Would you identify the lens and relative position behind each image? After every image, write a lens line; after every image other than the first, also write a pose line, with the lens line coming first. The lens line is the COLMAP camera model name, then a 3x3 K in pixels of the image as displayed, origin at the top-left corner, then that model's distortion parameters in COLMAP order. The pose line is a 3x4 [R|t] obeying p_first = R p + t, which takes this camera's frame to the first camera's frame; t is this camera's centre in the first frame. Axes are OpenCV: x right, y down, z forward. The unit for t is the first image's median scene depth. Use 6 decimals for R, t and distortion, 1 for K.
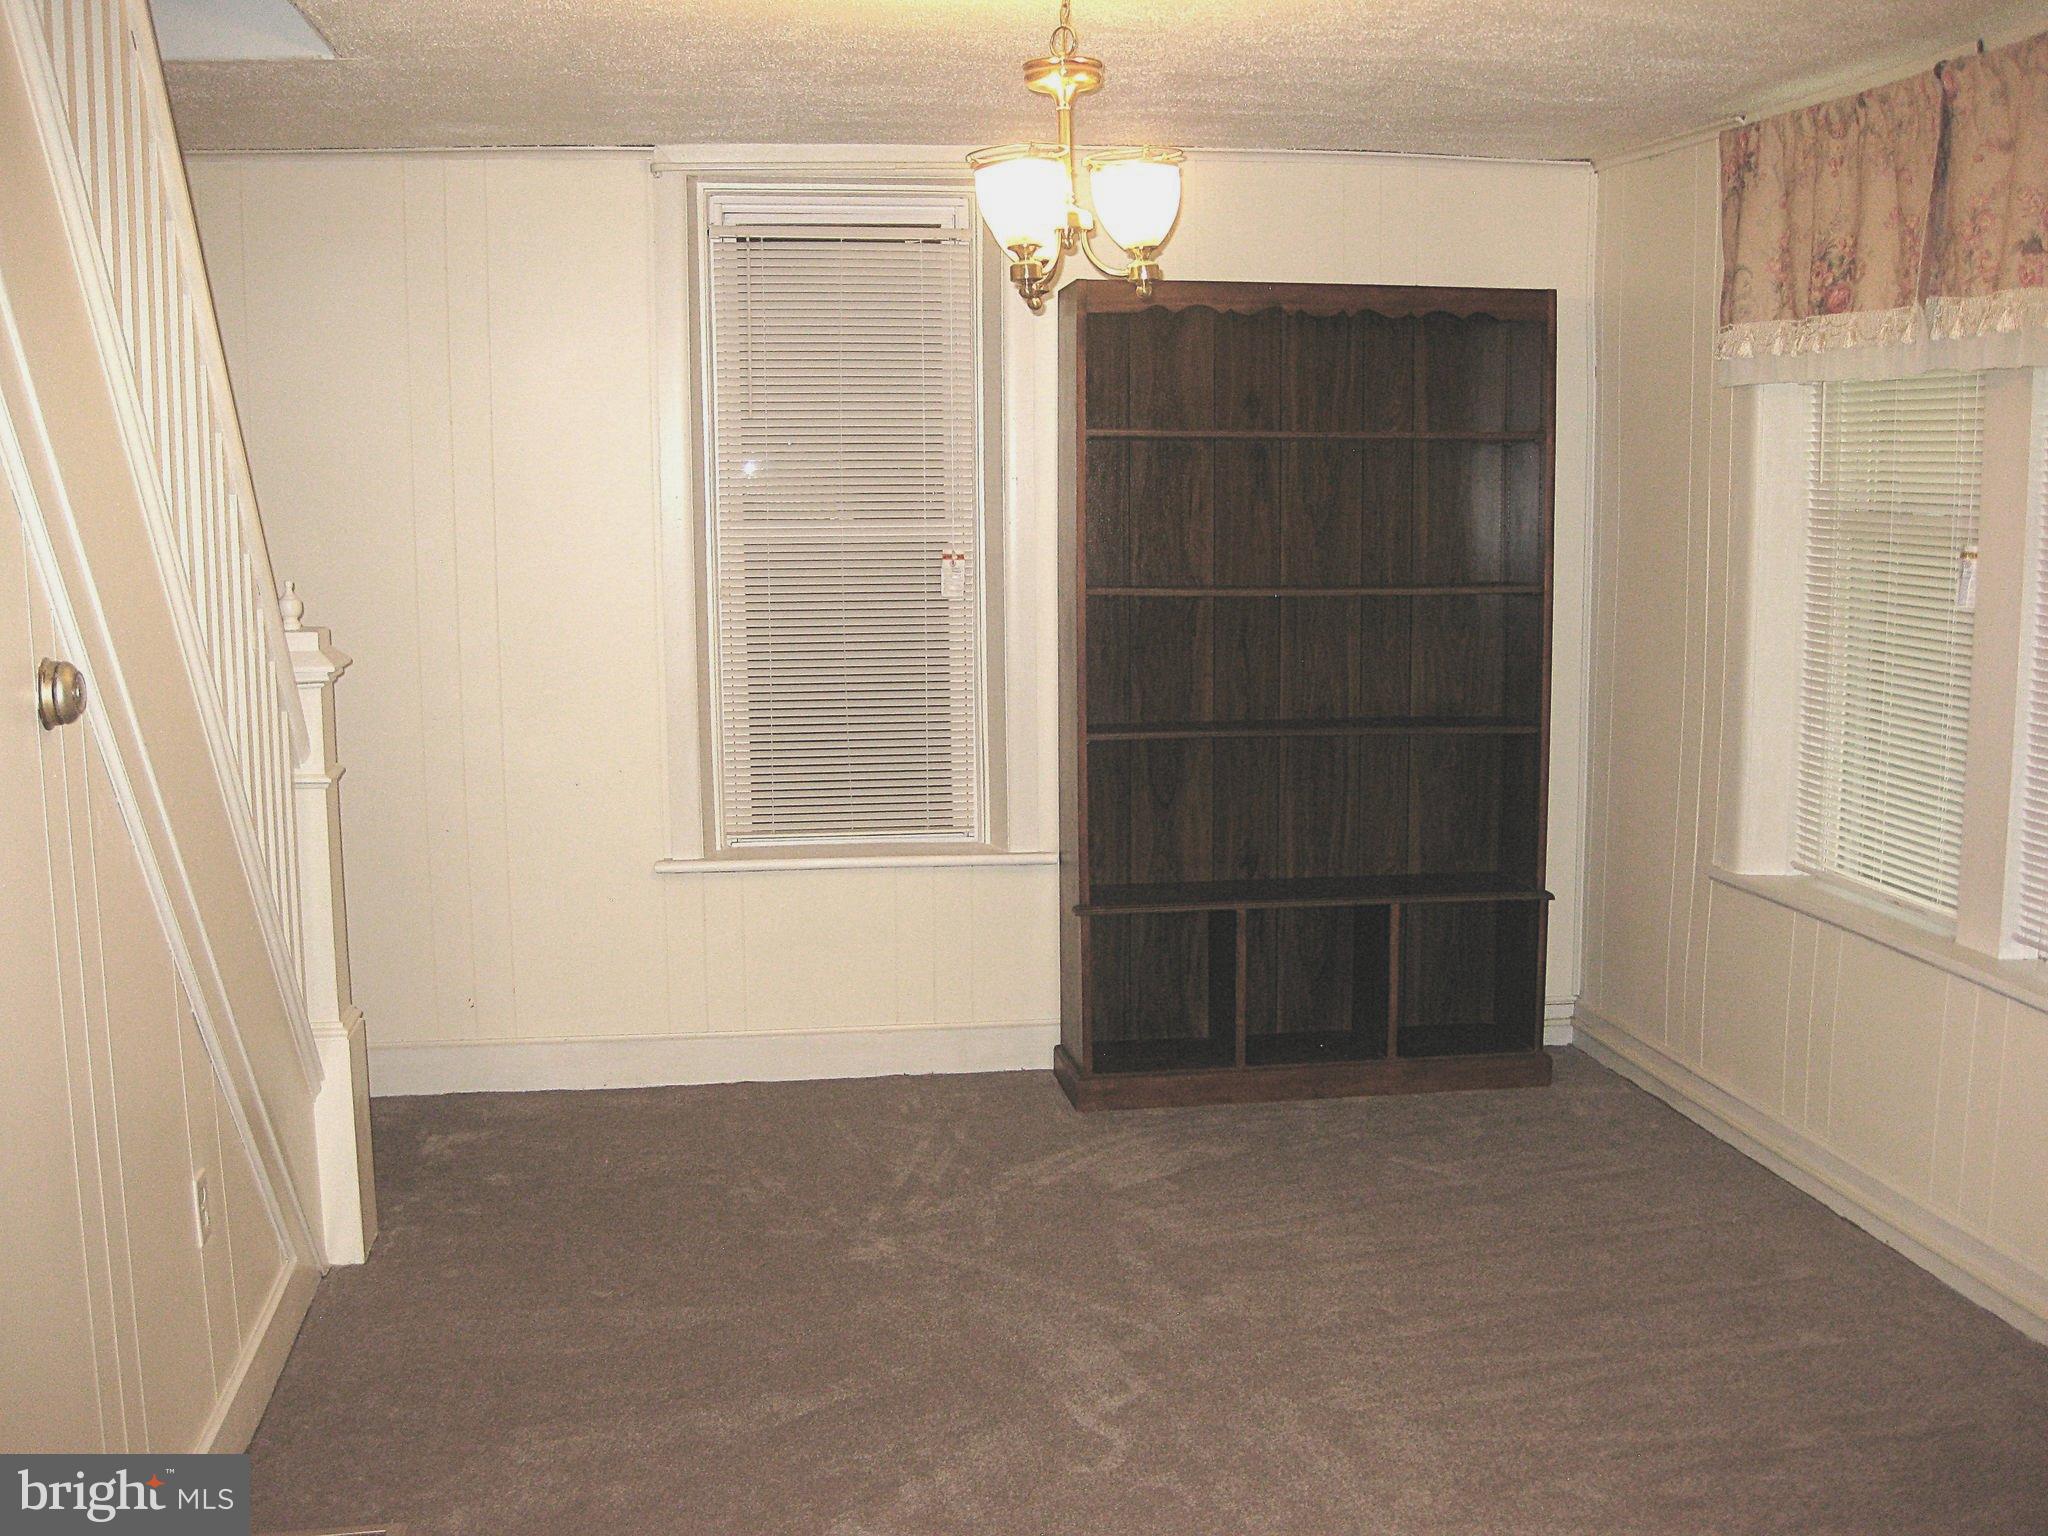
lens RADIAL K [[2066.9, 0, 1024.0], [0, 2066.9, 768.0], [0, 0, 1]] dist [-0.242637, 0.198984]
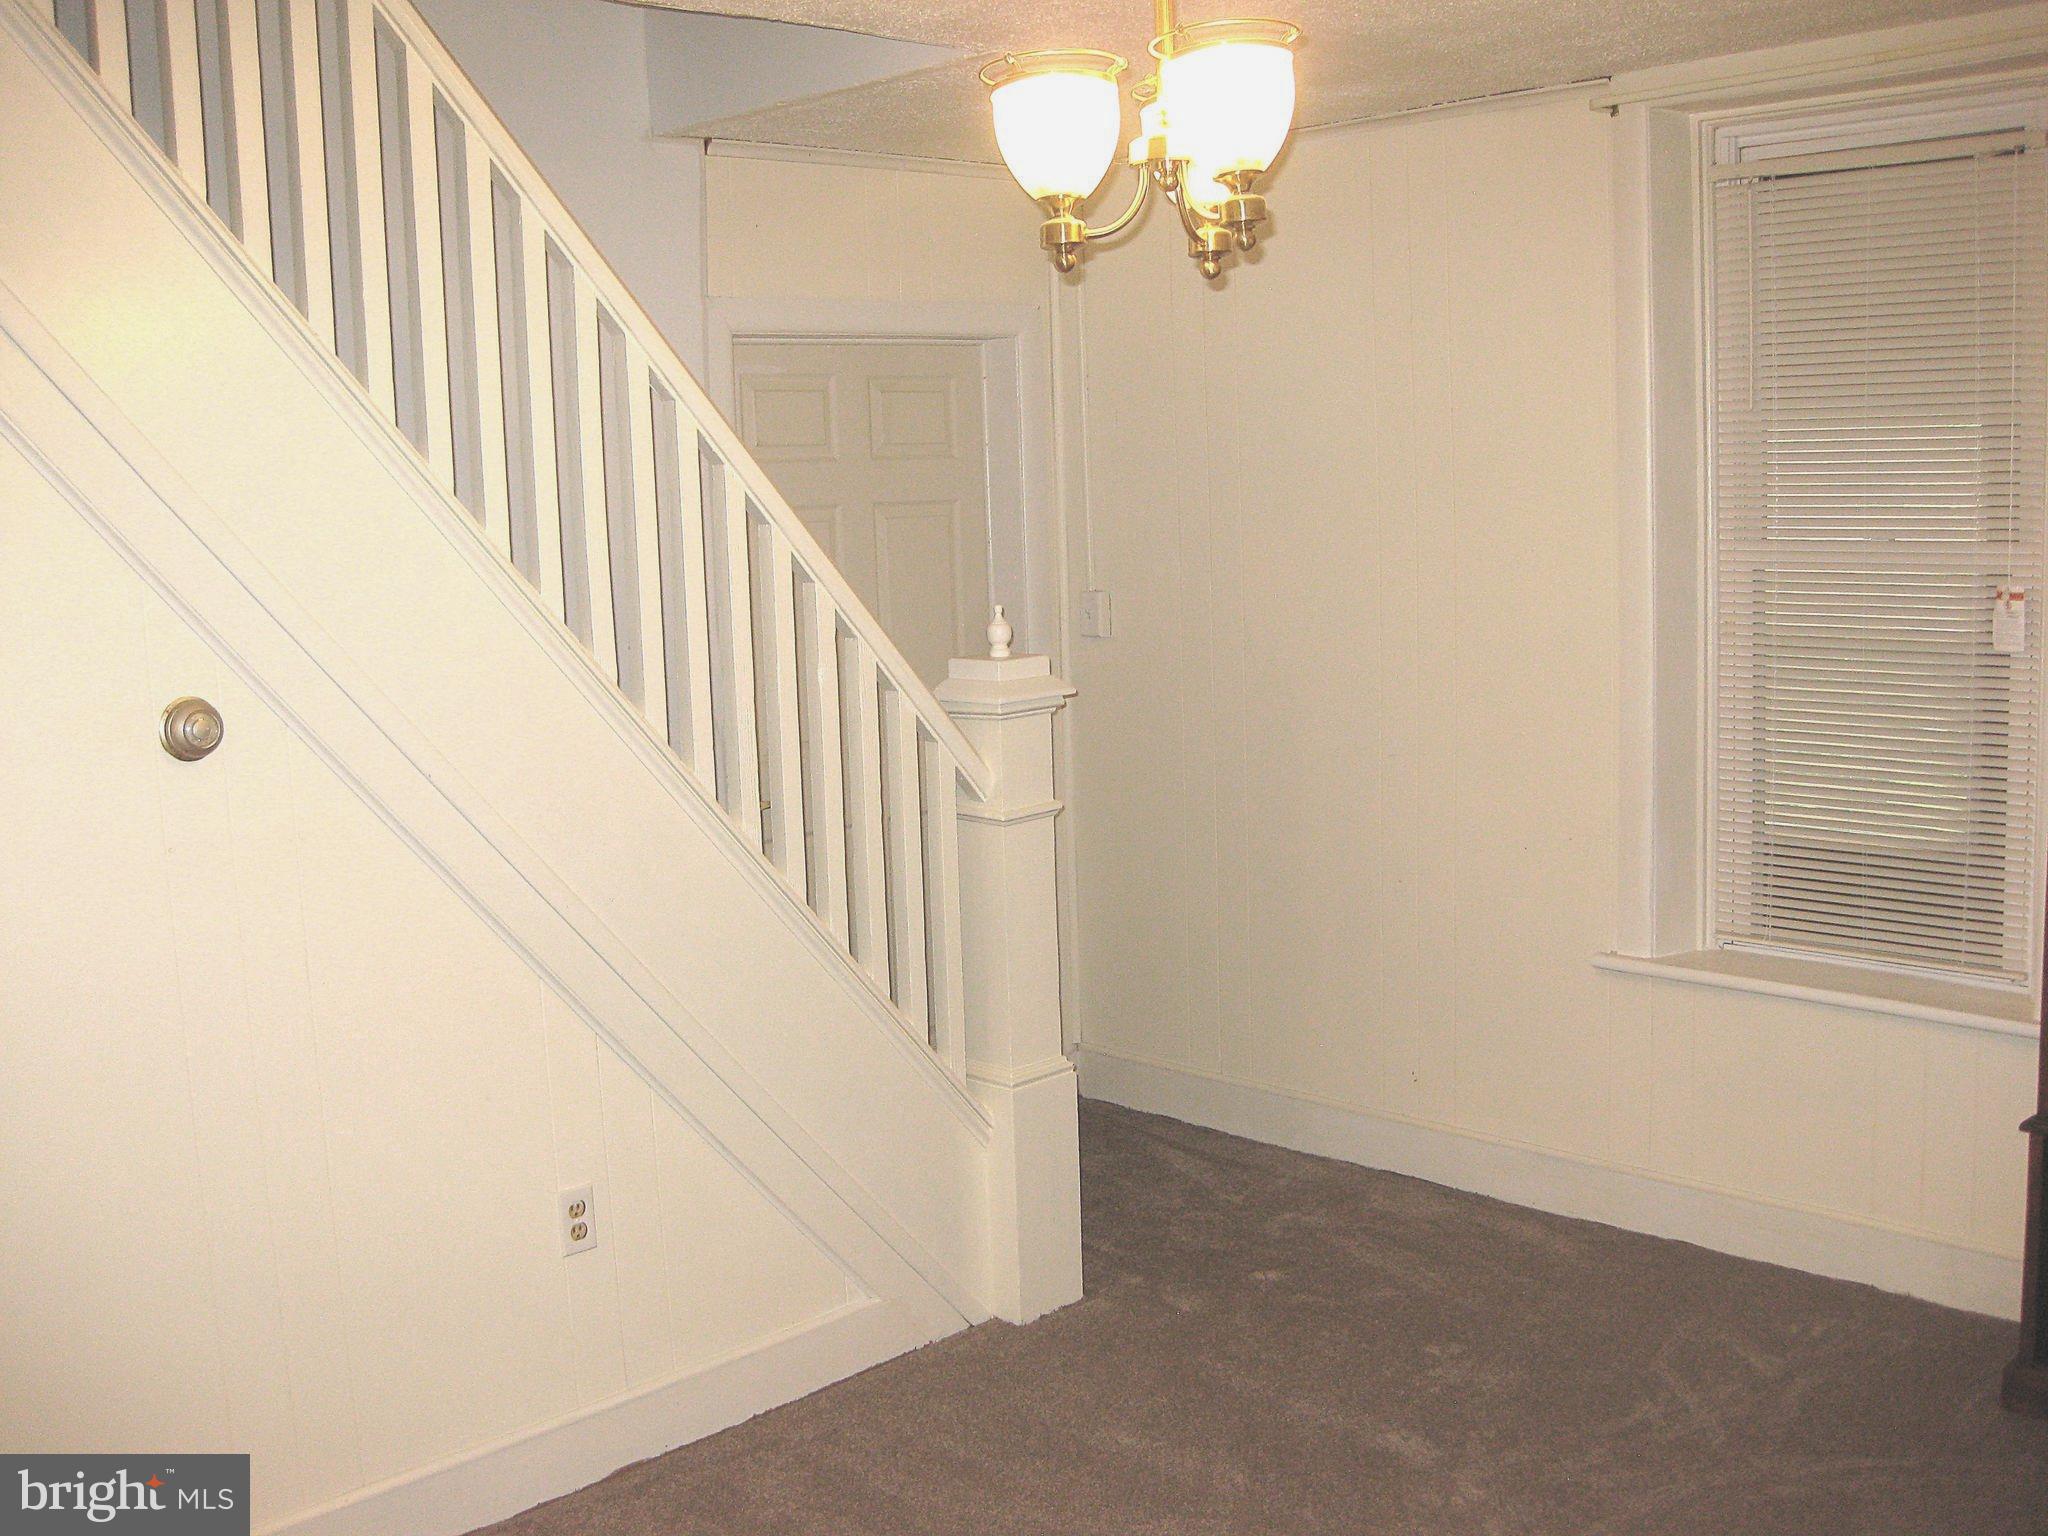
lens RADIAL K [[2066.9, 0, 1024.0], [0, 2066.9, 768.0], [0, 0, 1]] dist [-0.242637, 0.198984]
pose [[0.571368, 0.095512, -0.815117, 0.350870], [-0.080661, 0.994932, 0.060042, -0.059691], [0.816720, 0.031442, 0.576176, 0.349152]]
